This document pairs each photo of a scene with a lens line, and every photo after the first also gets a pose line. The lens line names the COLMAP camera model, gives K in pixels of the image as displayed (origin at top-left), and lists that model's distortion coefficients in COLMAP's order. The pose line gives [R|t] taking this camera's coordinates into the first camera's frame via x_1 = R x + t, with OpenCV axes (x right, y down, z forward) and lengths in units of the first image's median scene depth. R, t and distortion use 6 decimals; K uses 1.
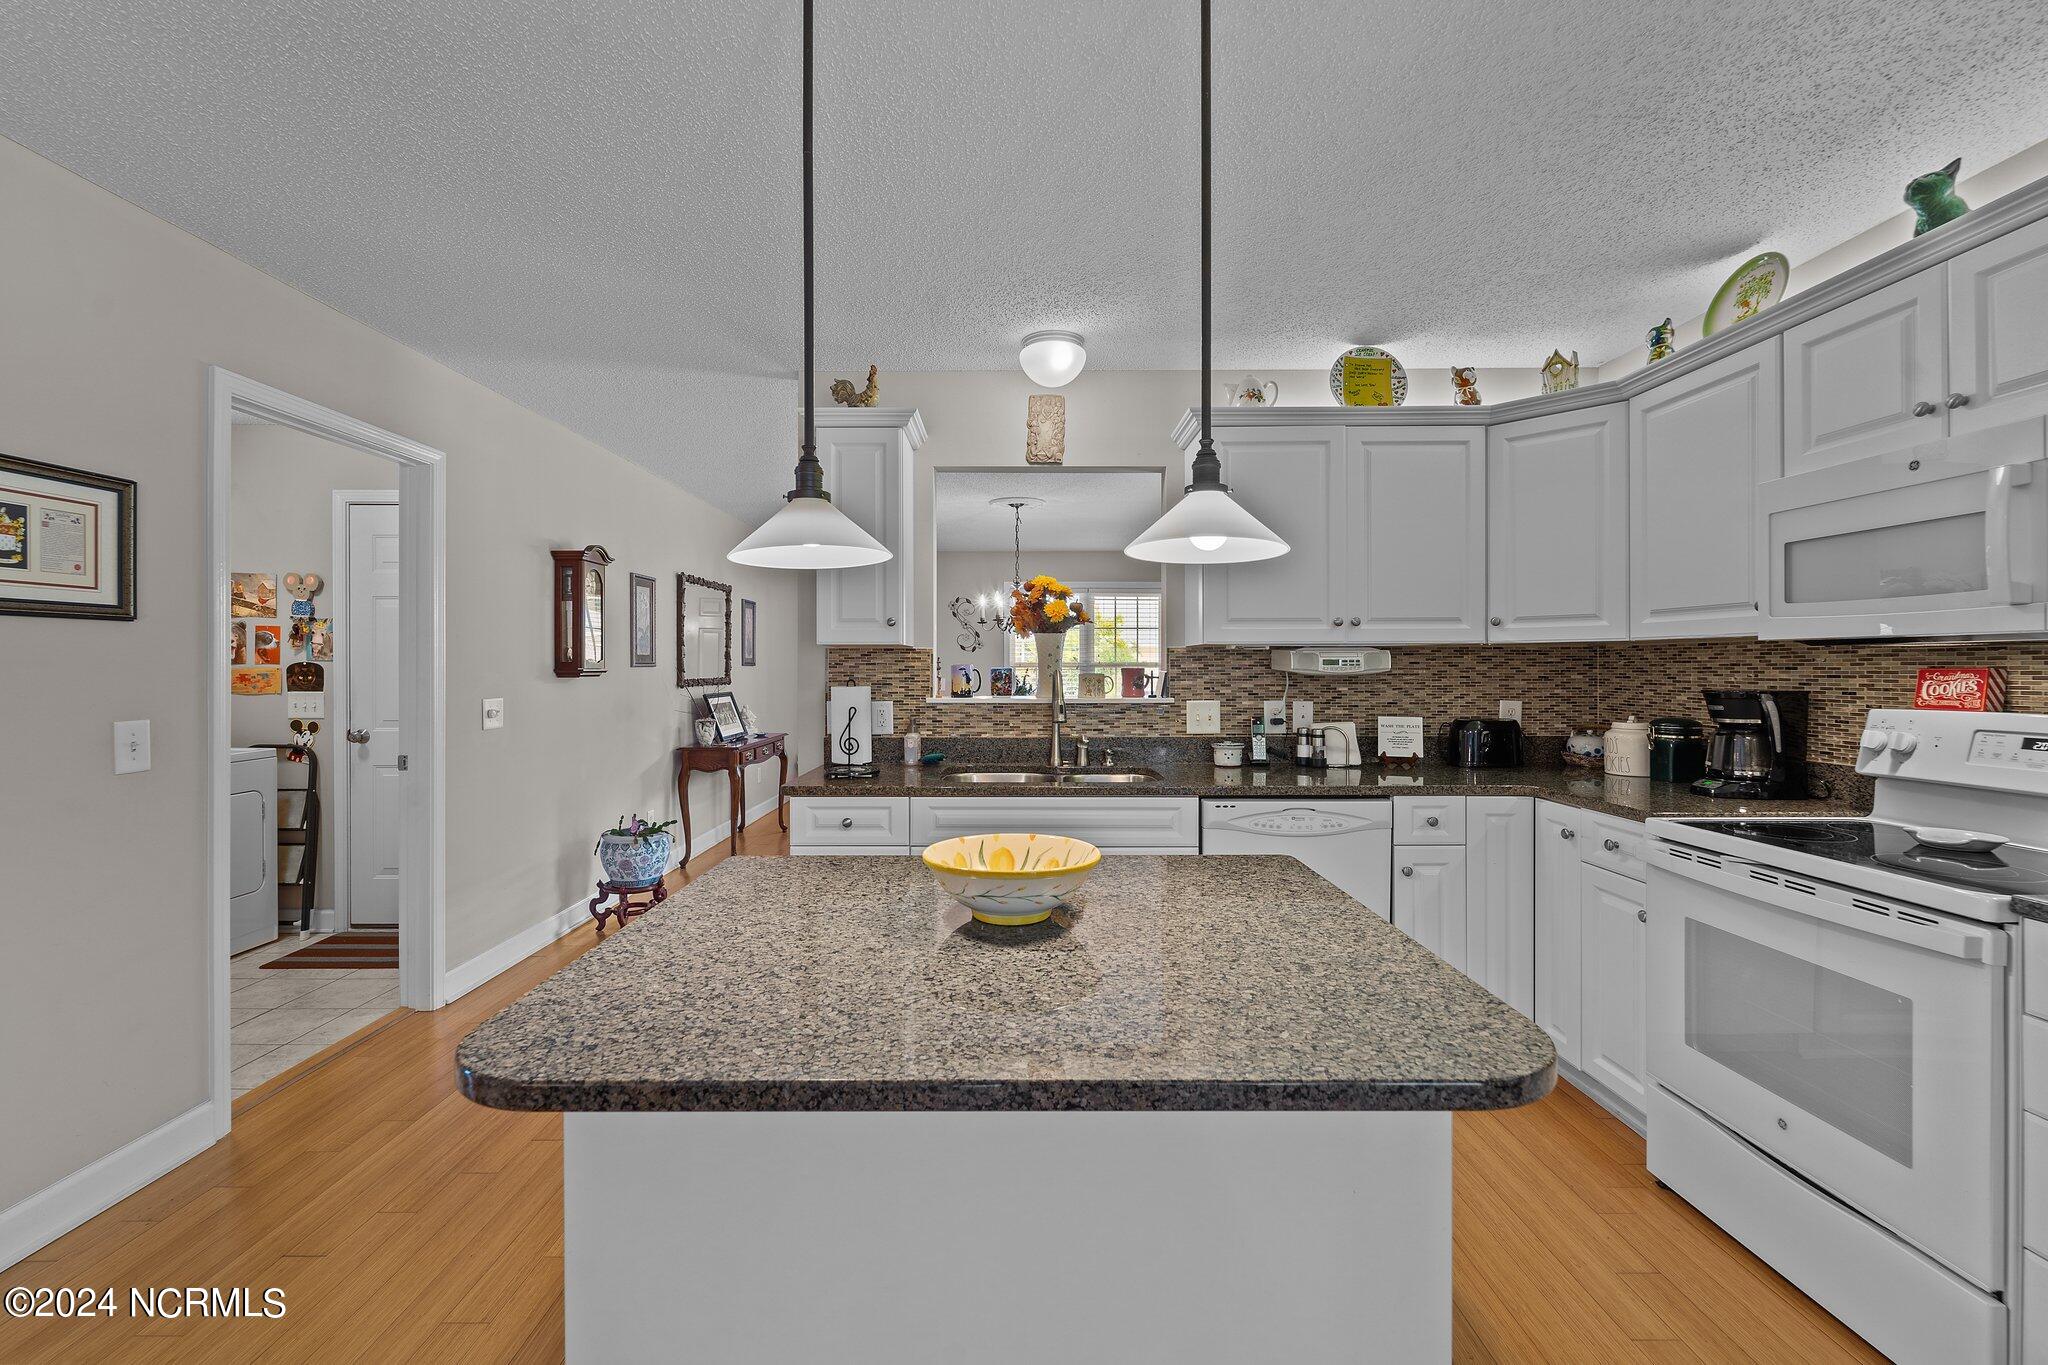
lens RADIAL K [[836.7, 0, 1018.6], [0, 836.7, 667.5], [0, 0, 1]] dist [0.001059, -0.002055]
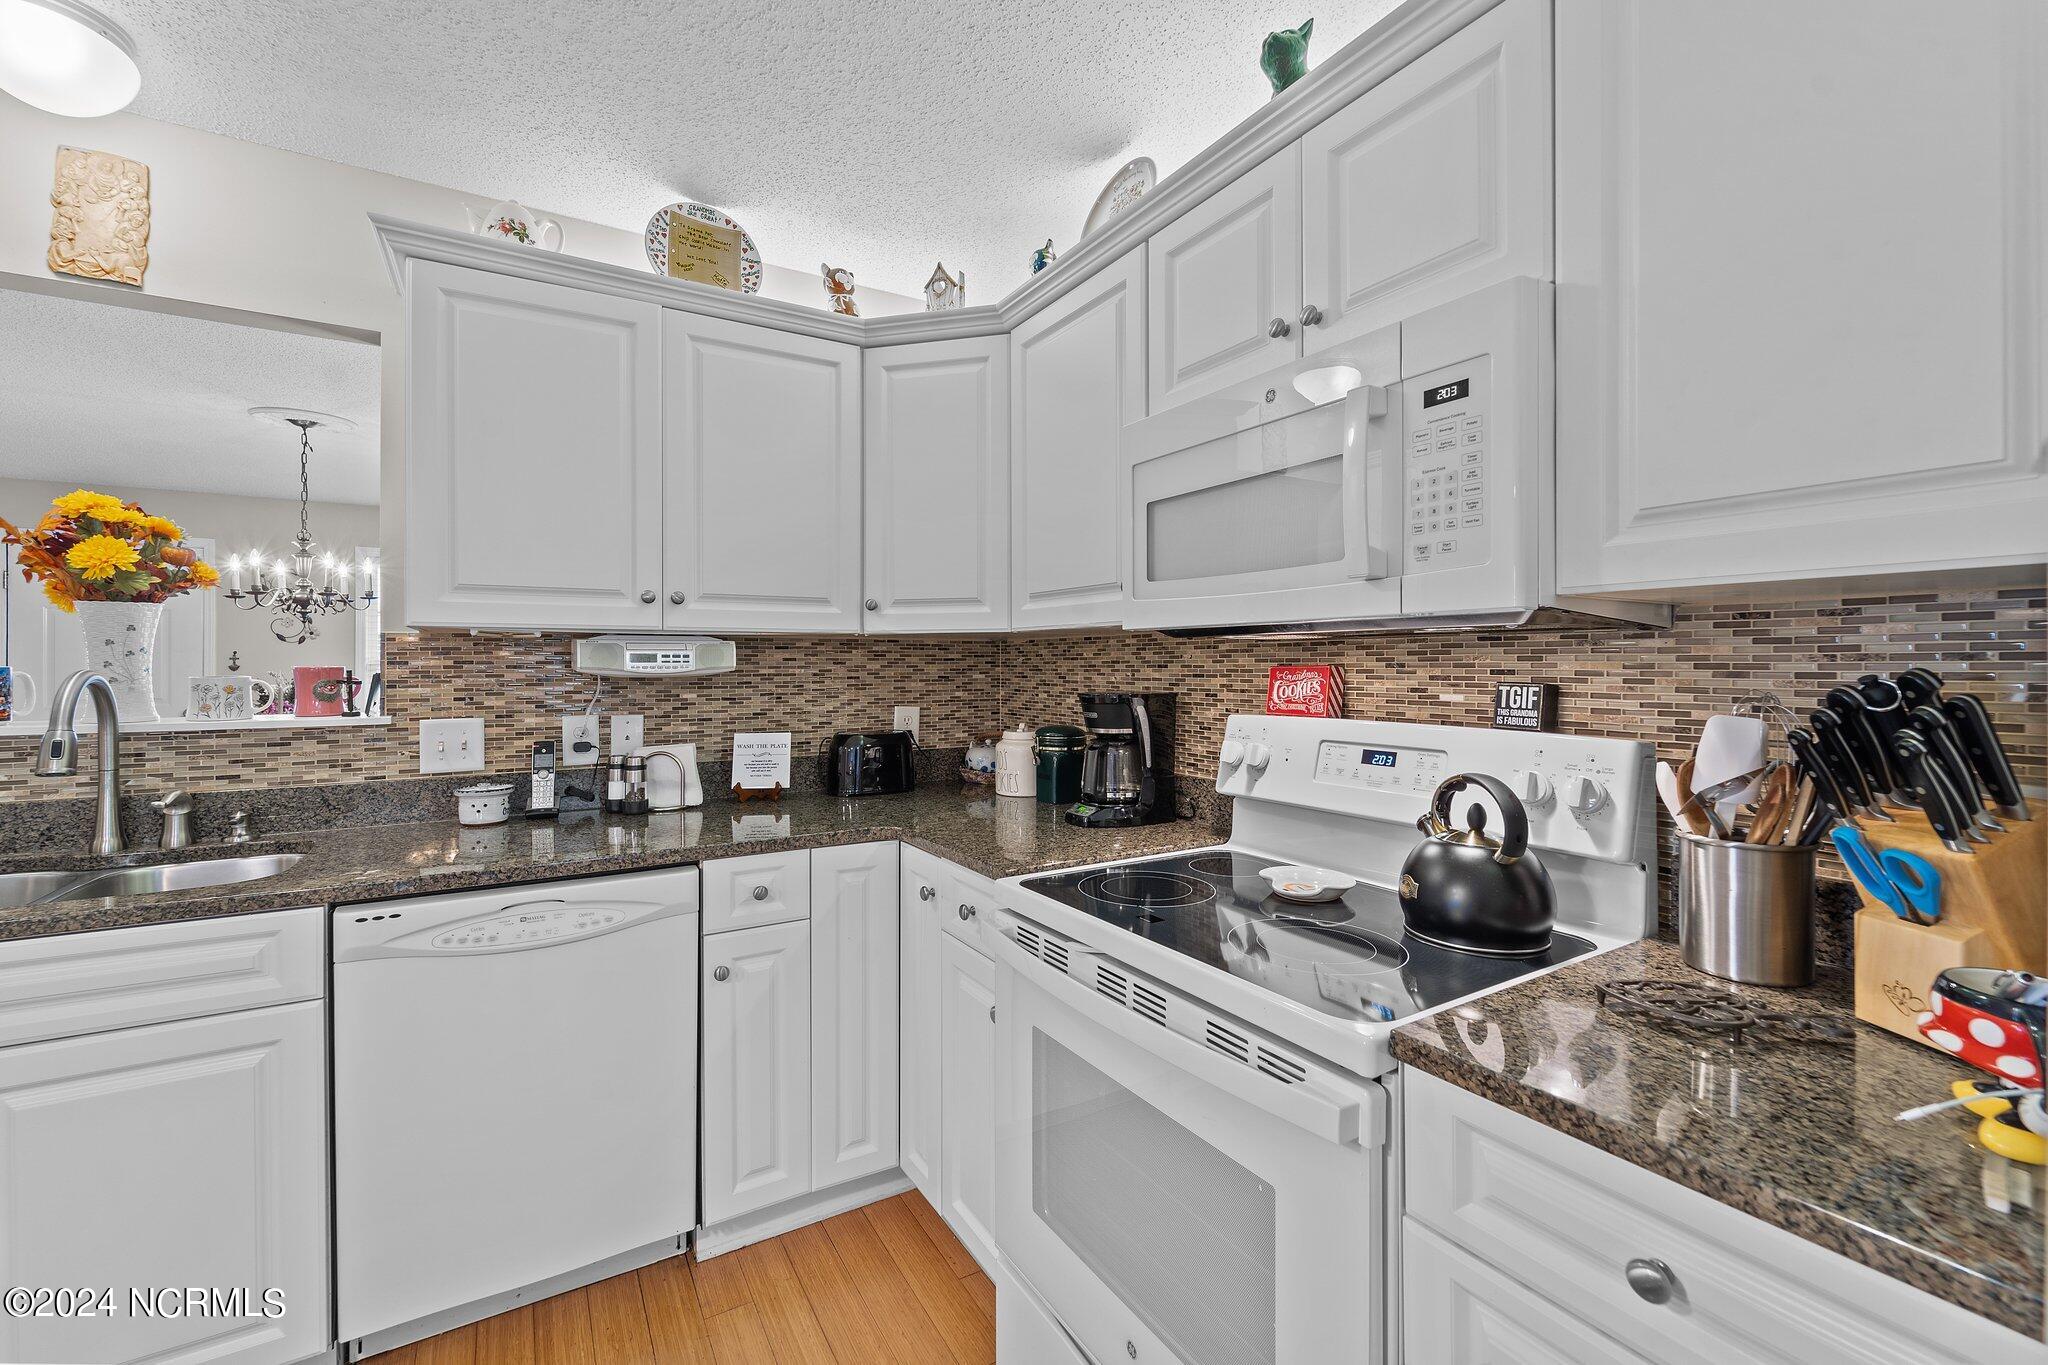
lens RADIAL K [[836.7, 0, 1008.9], [0, 836.7, 665.4], [0, 0, 1]] dist [0.001059, -0.002055]
pose [[0.860482, -0.000203, 0.509480, 0.276231], [0.000371, 1.000000, -0.000229, 0.000057], [-0.509480, 0.000386, 0.860482, 0.268243]]
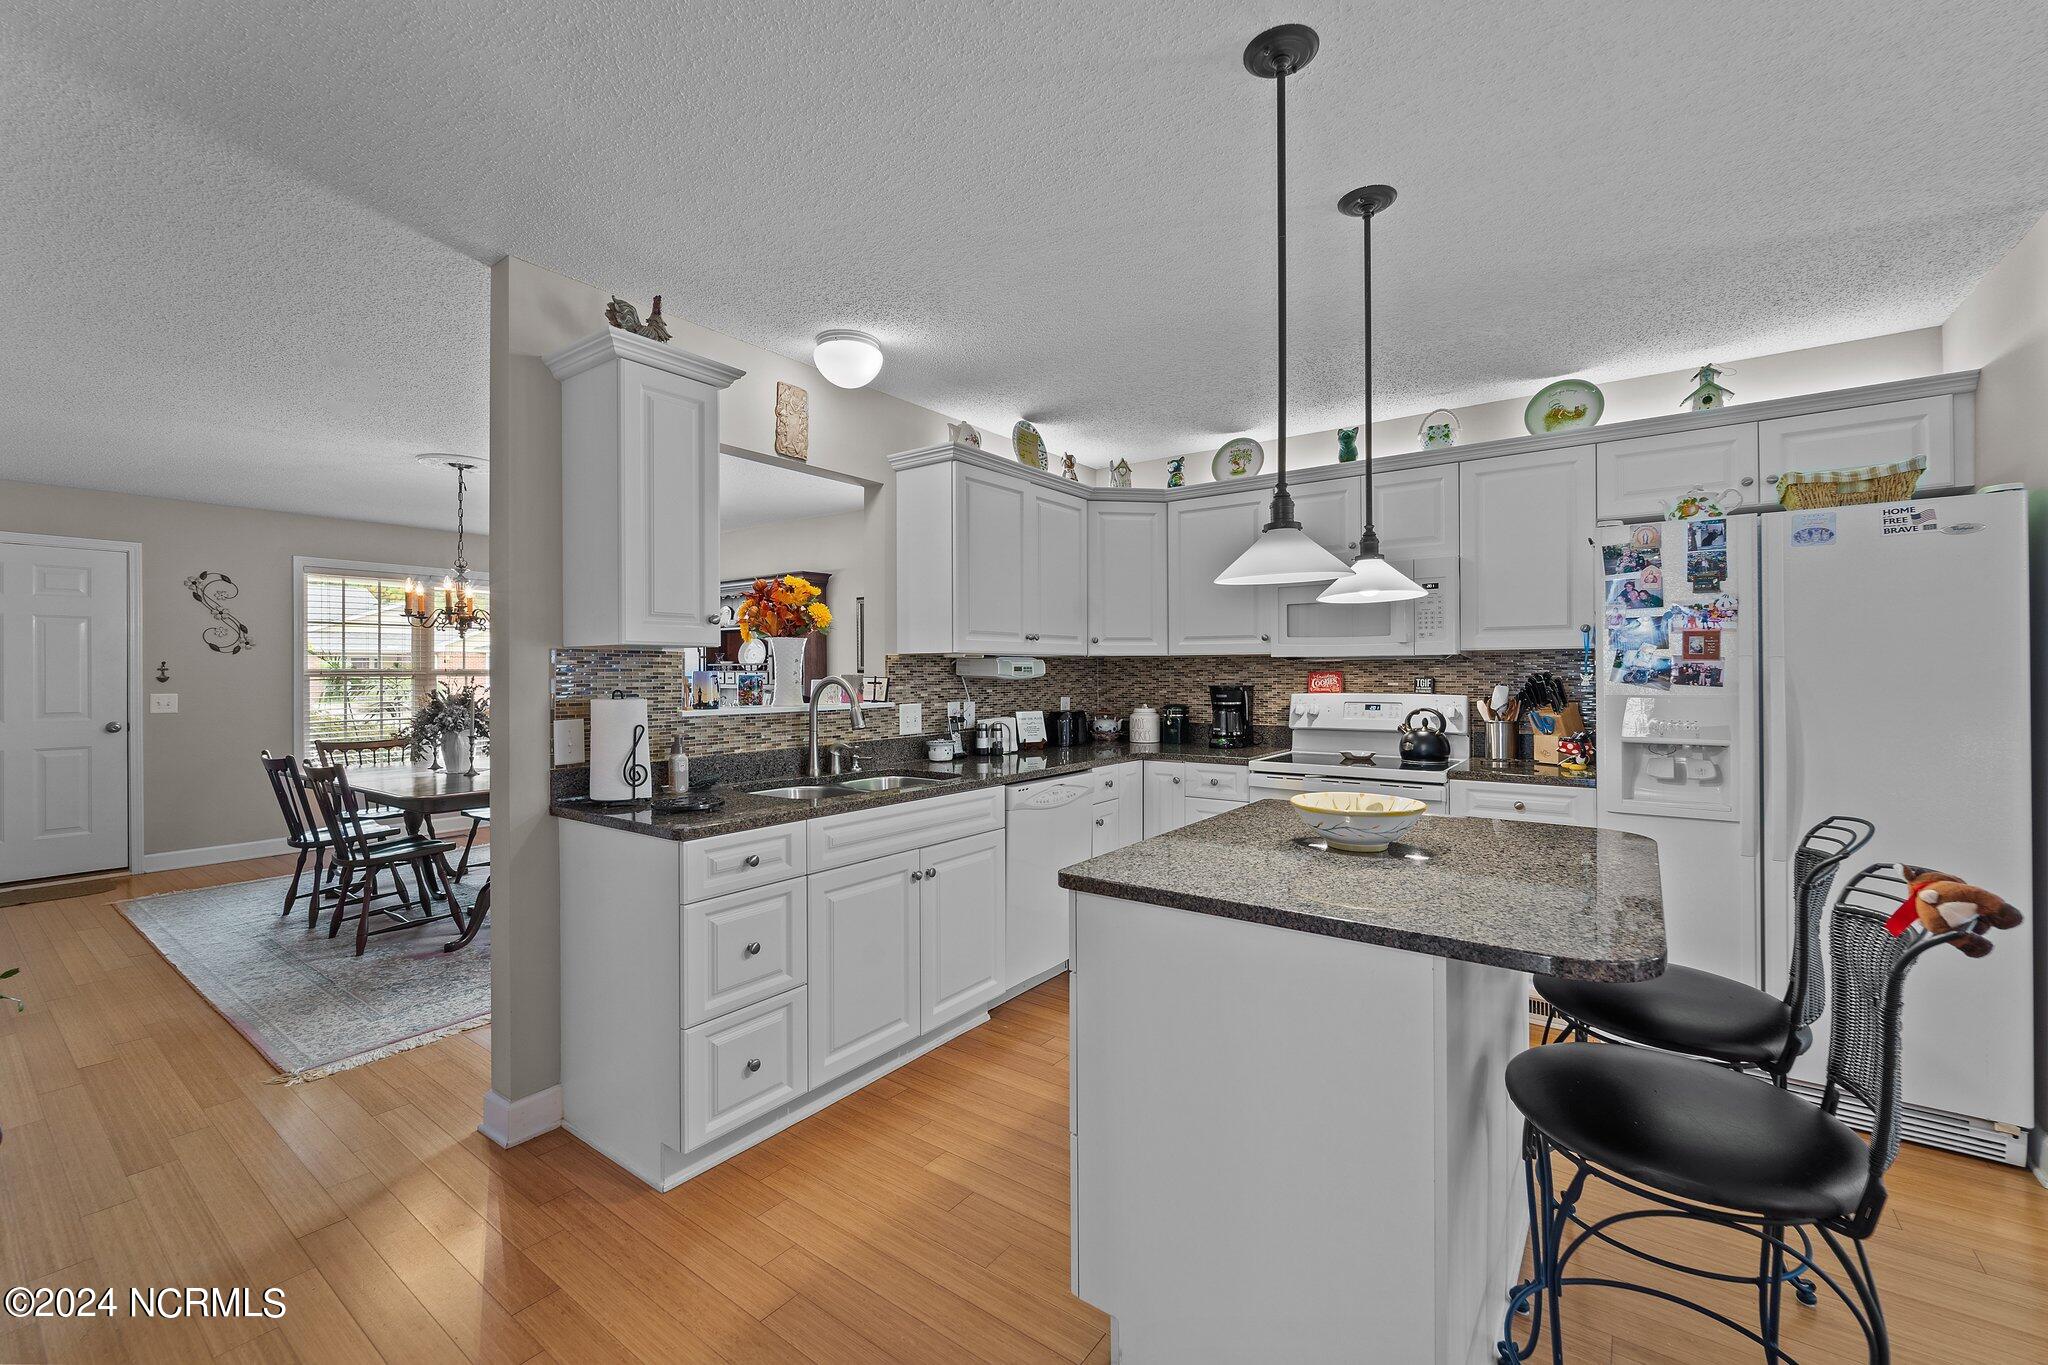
lens RADIAL K [[836.7, 0, 1018.5], [0, 836.7, 669.7], [0, 0, 1]] dist [0.001059, -0.002055]
pose [[0.597964, 0.001543, 0.801522, -0.606646], [0.004197, 0.999978, -0.005056, 0.001083], [-0.801512, 0.006387, 0.597944, 0.249123]]
